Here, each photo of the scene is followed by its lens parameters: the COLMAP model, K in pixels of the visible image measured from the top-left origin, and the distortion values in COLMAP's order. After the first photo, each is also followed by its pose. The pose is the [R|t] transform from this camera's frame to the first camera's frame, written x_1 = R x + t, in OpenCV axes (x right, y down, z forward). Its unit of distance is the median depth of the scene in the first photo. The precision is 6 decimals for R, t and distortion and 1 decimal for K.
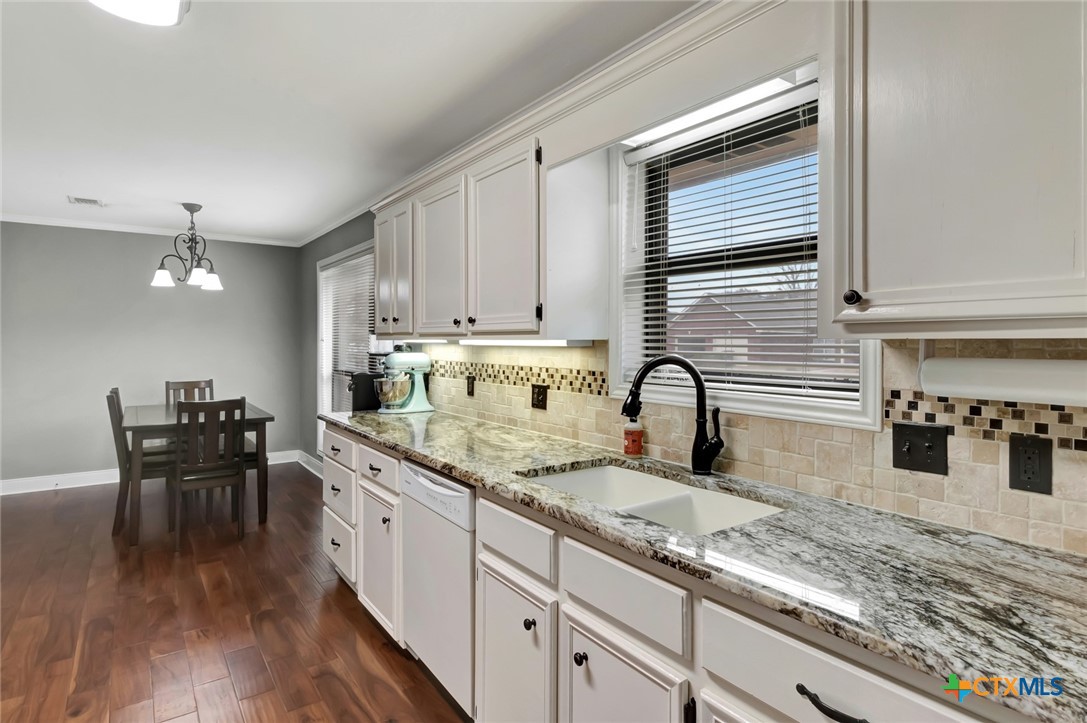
lens RADIAL K [[580.4, 0, 548.8], [0, 580.4, 341.6], [0, 0, 1]] dist [0.004561, -0.001441]
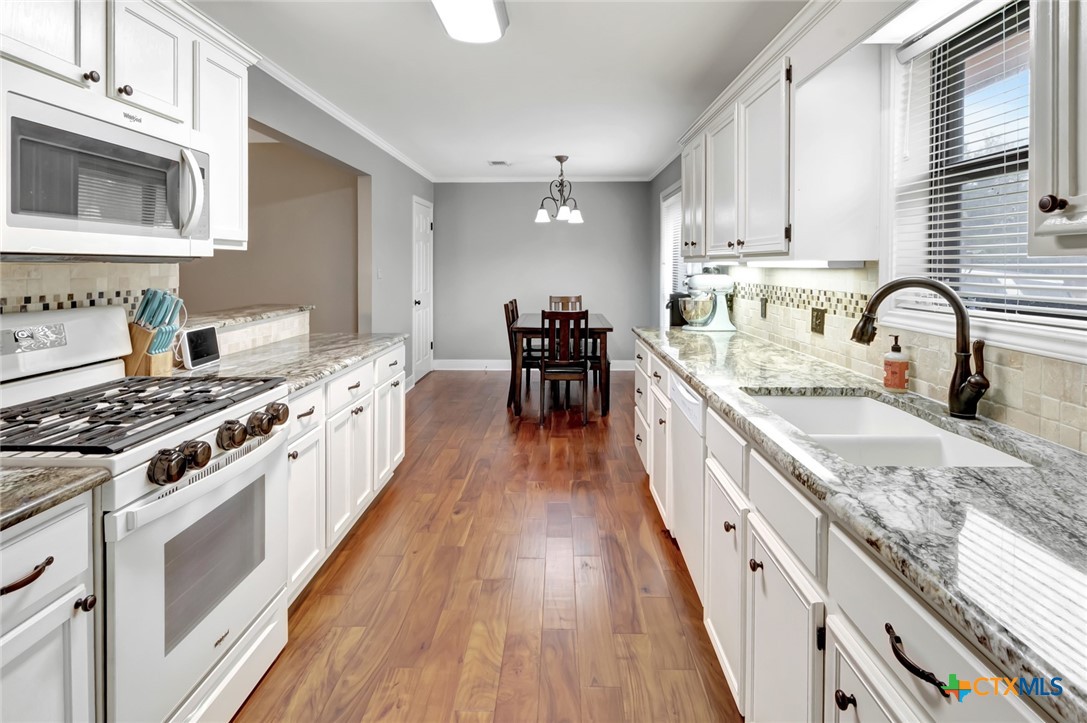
lens RADIAL K [[574.8, 0, 545.2], [0, 574.8, 268.7], [0, 0, 1]] dist [0.000238, -0.000685]
pose [[0.795458, 0.002607, -0.606003, 0.215993], [0.000293, 0.999989, 0.004687, 0.004847], [0.606009, -0.003906, 0.795448, -0.027796]]
